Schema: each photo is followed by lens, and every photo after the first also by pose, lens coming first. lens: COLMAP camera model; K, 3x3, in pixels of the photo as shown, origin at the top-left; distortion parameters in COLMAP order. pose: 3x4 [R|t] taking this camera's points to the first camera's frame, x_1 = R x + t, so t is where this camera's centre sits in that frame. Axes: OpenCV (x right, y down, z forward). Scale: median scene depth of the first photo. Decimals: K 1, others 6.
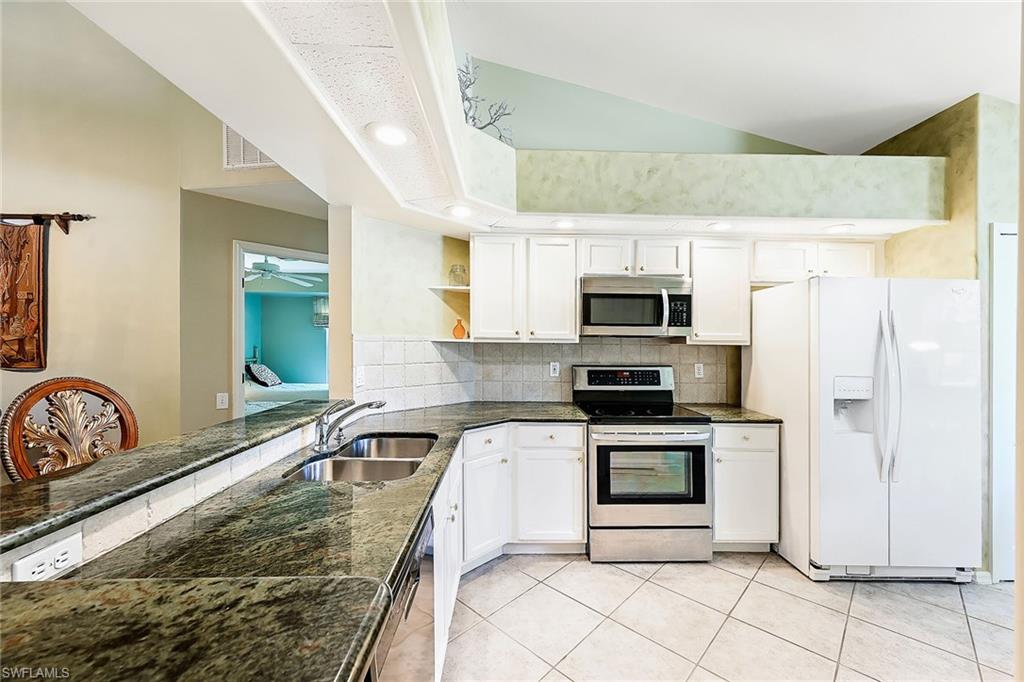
lens RADIAL K [[406.5, 0, 513.9], [0, 406.5, 343.4], [0, 0, 1]] dist [-0.001947, 0.000078]
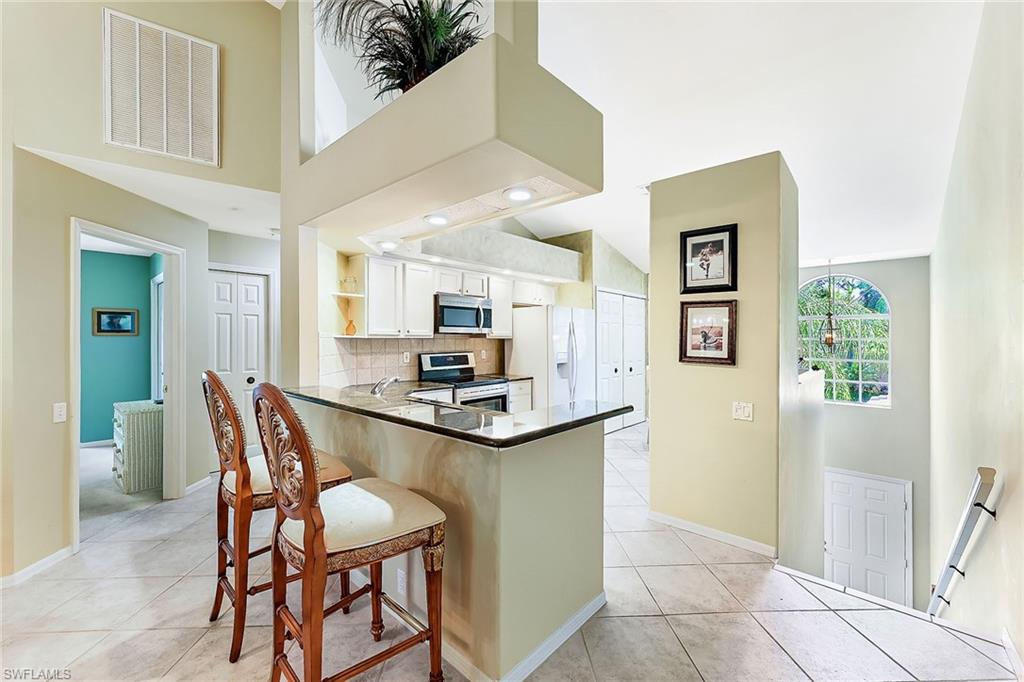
lens RADIAL K [[412.1, 0, 515.3], [0, 412.1, 338.6], [0, 0, 1]] dist [0.000879, 0.000292]
pose [[0.685356, -0.009471, 0.728147, -0.754741], [0.006880, 0.999955, 0.006530, -0.006869], [-0.728176, 0.000535, 0.685390, -0.254943]]
